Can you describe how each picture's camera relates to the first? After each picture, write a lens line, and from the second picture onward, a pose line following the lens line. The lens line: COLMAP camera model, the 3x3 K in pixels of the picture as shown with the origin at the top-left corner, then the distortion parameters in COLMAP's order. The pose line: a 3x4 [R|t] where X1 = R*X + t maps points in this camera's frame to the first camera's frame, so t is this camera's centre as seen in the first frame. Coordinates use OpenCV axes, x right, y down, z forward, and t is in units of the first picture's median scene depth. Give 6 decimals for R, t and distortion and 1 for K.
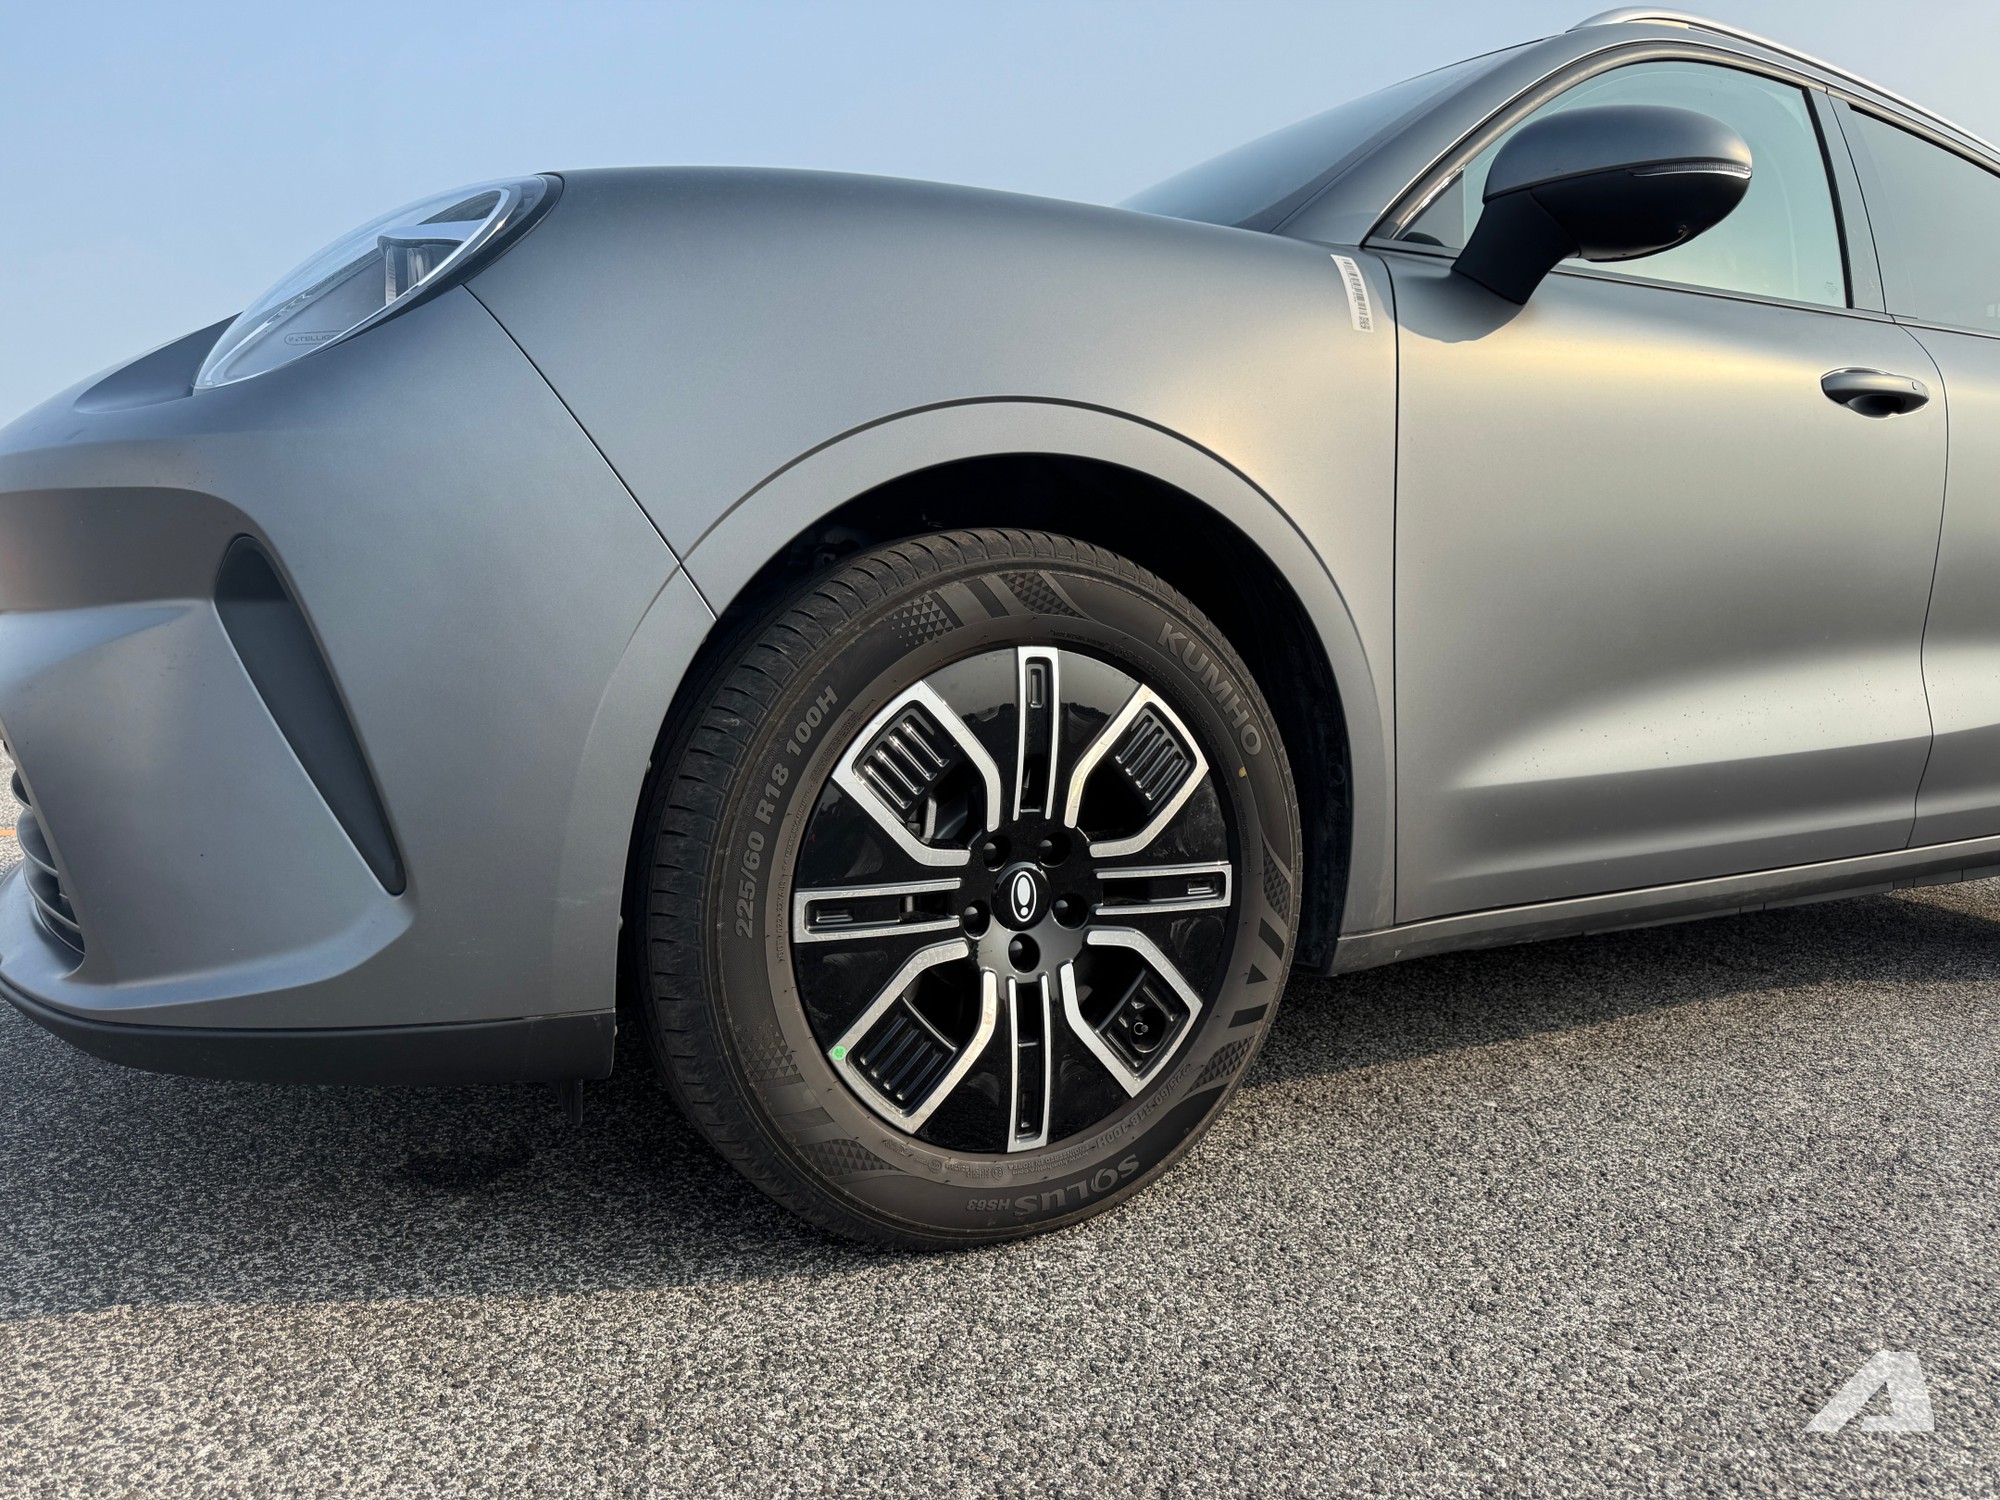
lens RADIAL K [[1408.2, 0, 1000.0], [0, 1408.2, 750.0], [0, 0, 1]] dist [0.038509, -0.063458]
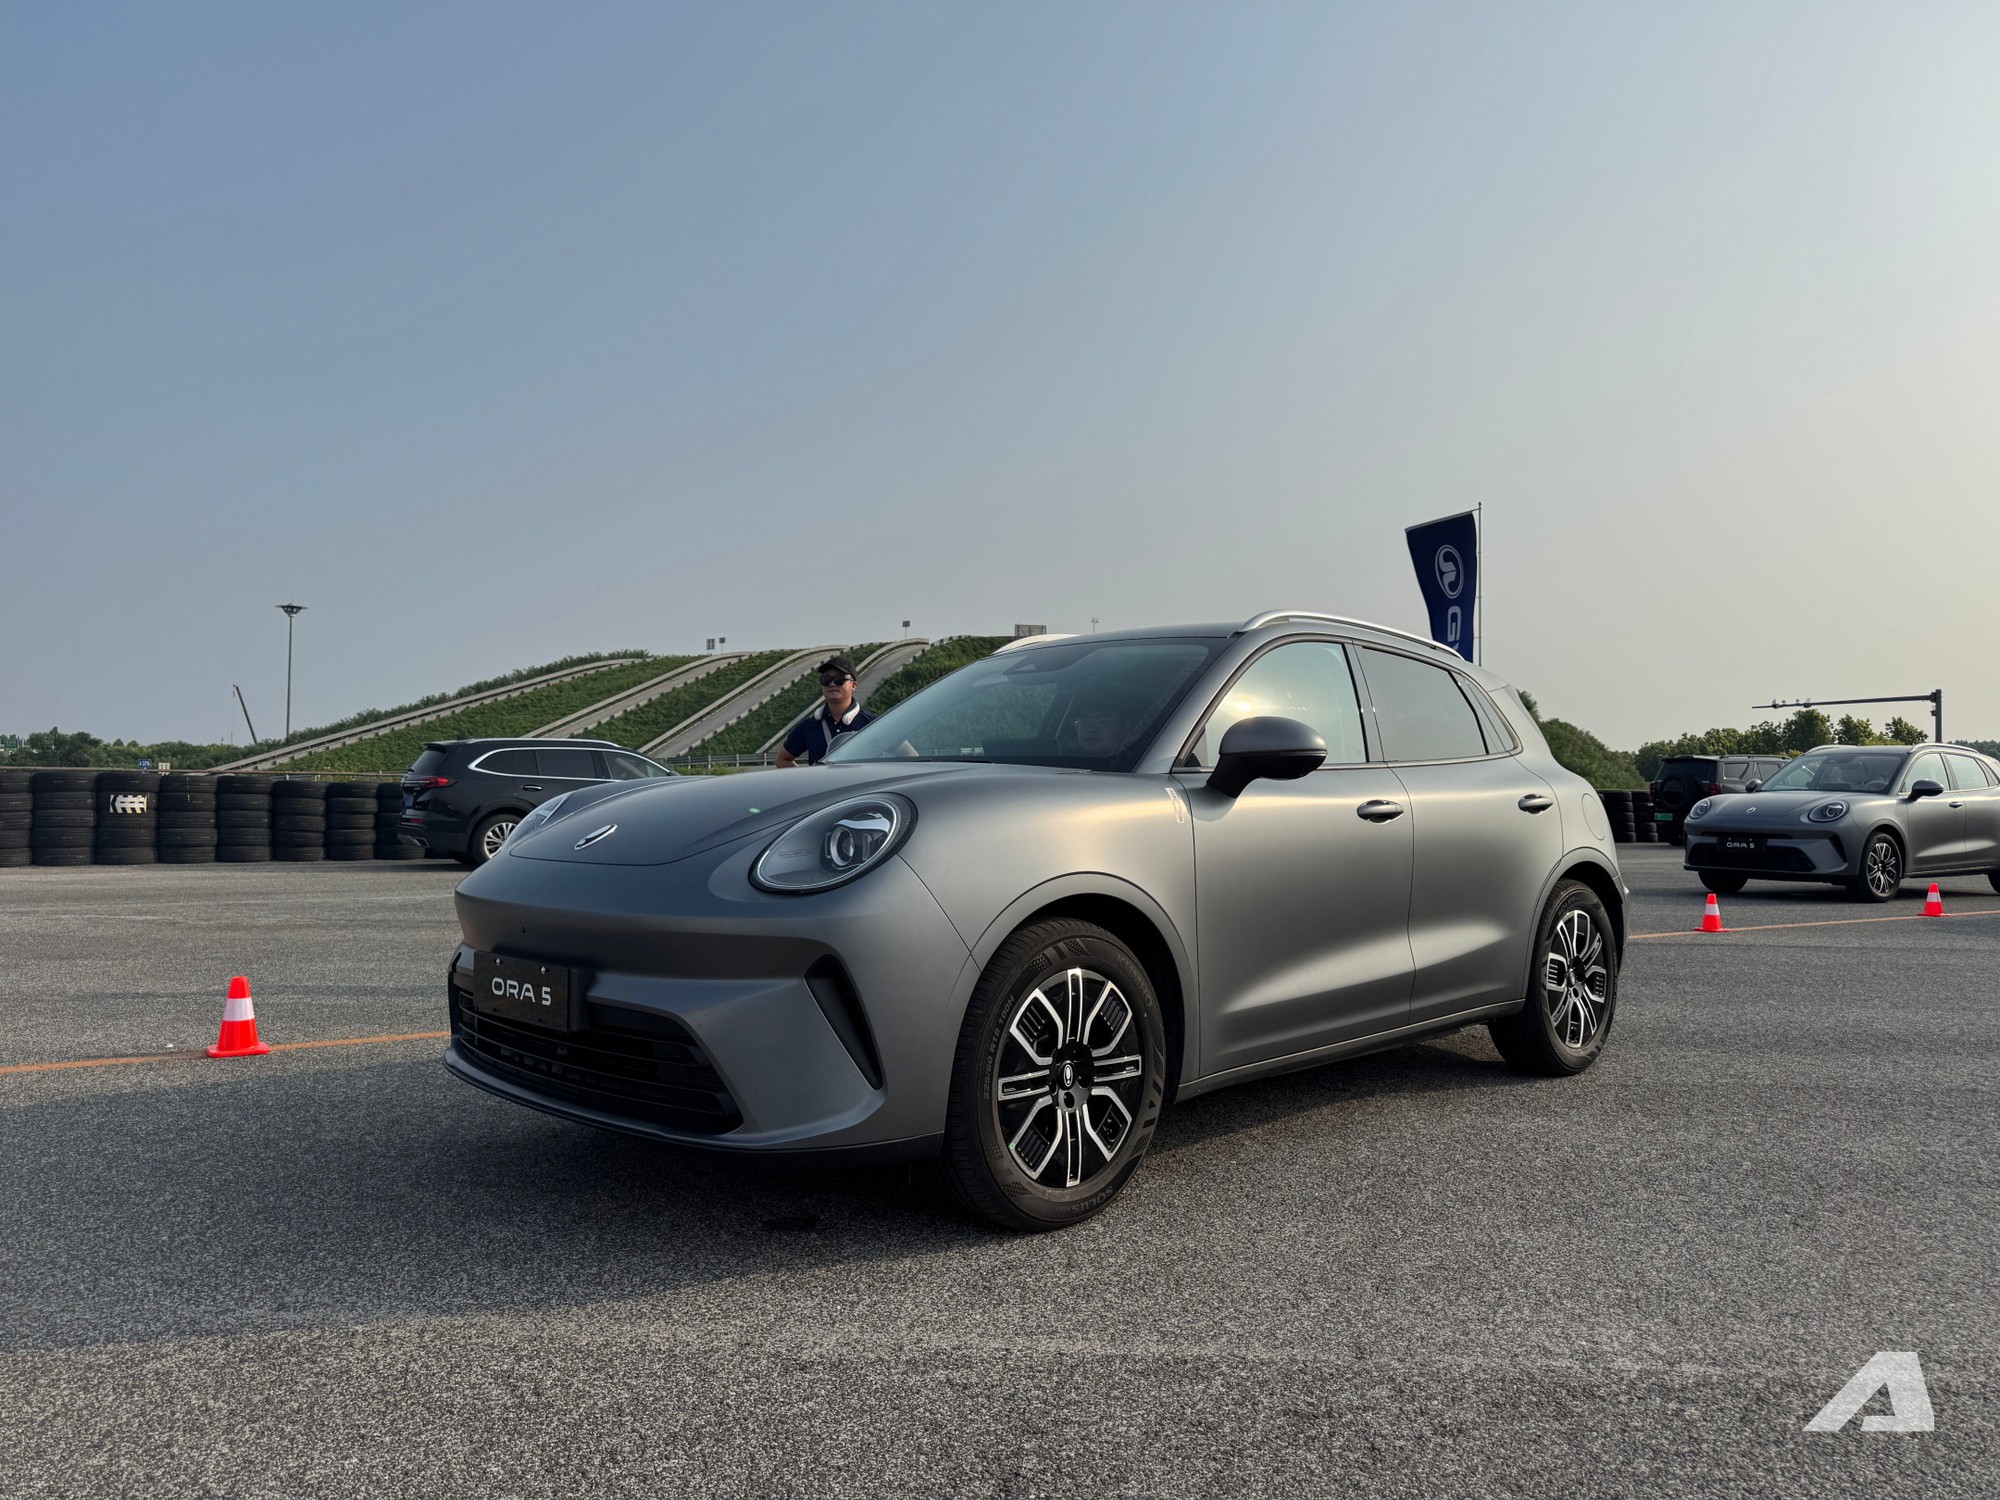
lens RADIAL K [[1408.2, 0, 1000.0], [0, 1408.2, 750.0], [0, 0, 1]] dist [0.038509, -0.063458]
pose [[0.962834, 0.004150, 0.270061, -0.727466], [0.025355, 0.994078, -0.105673, -0.189335], [-0.268900, 0.108593, 0.957027, -1.277670]]
